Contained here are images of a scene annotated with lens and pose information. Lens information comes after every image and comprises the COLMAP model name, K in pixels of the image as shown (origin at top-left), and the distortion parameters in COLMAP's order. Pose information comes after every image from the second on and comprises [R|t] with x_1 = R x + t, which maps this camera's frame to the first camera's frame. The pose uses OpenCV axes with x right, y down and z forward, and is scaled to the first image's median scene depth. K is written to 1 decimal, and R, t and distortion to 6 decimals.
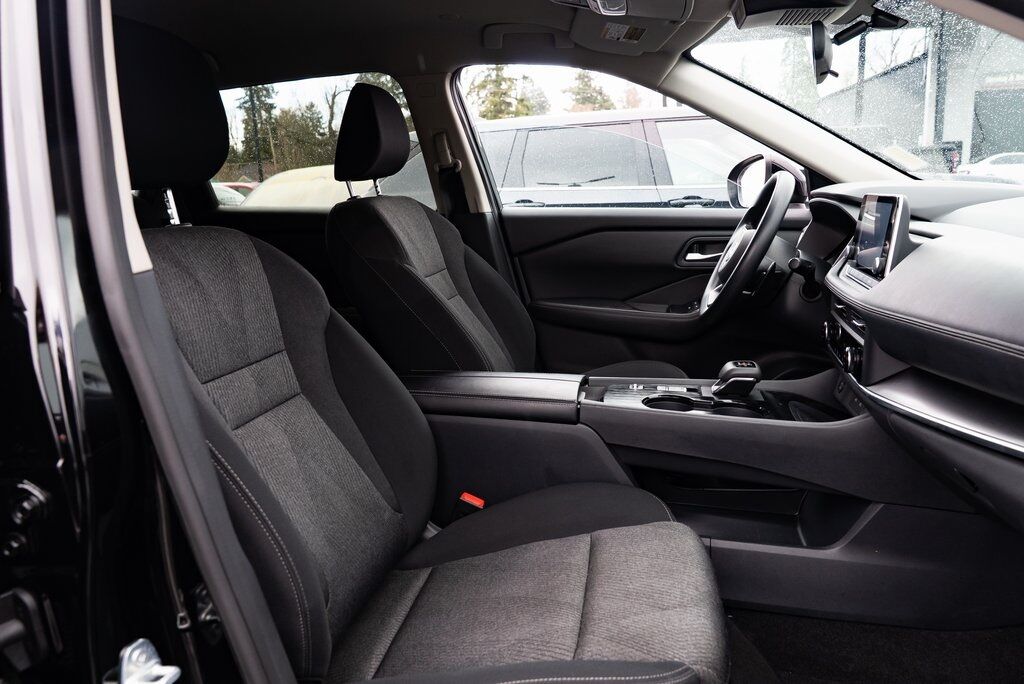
lens RADIAL K [[698.5, 0, 513.2], [0, 698.5, 340.8], [0, 0, 1]] dist [-0.034235, 0.017954]
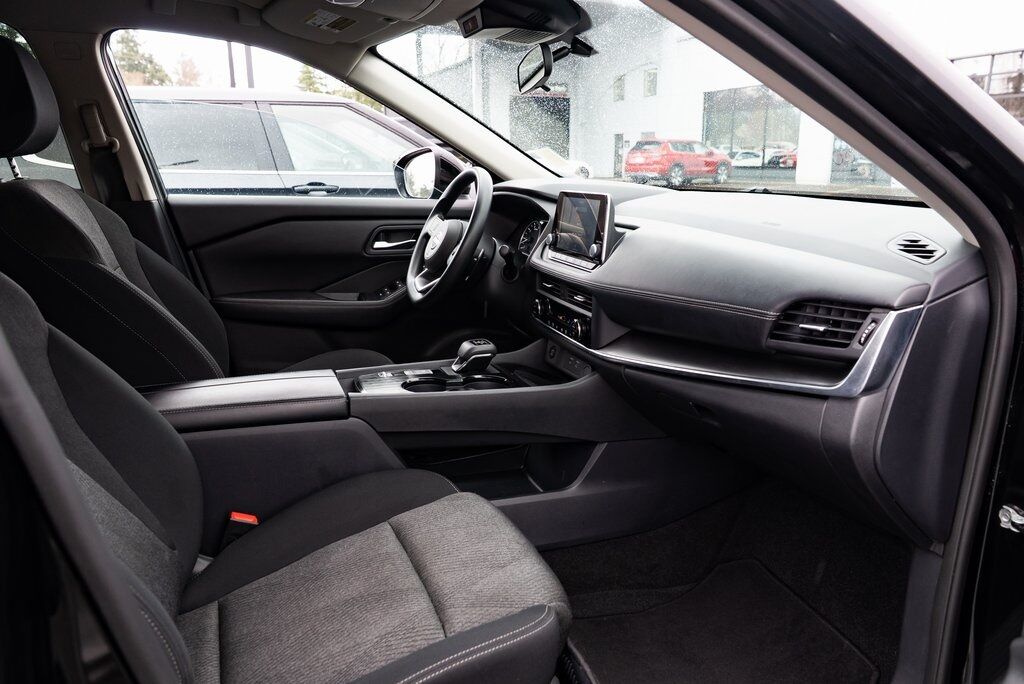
lens RADIAL K [[698.5, 0, 509.7], [0, 698.5, 341.8], [0, 0, 1]] dist [-0.034235, 0.017954]
pose [[0.831435, -0.097297, 0.547037, -0.244628], [0.084113, 0.995242, 0.049173, -0.018464], [-0.549219, 0.005129, 0.835663, 0.041689]]
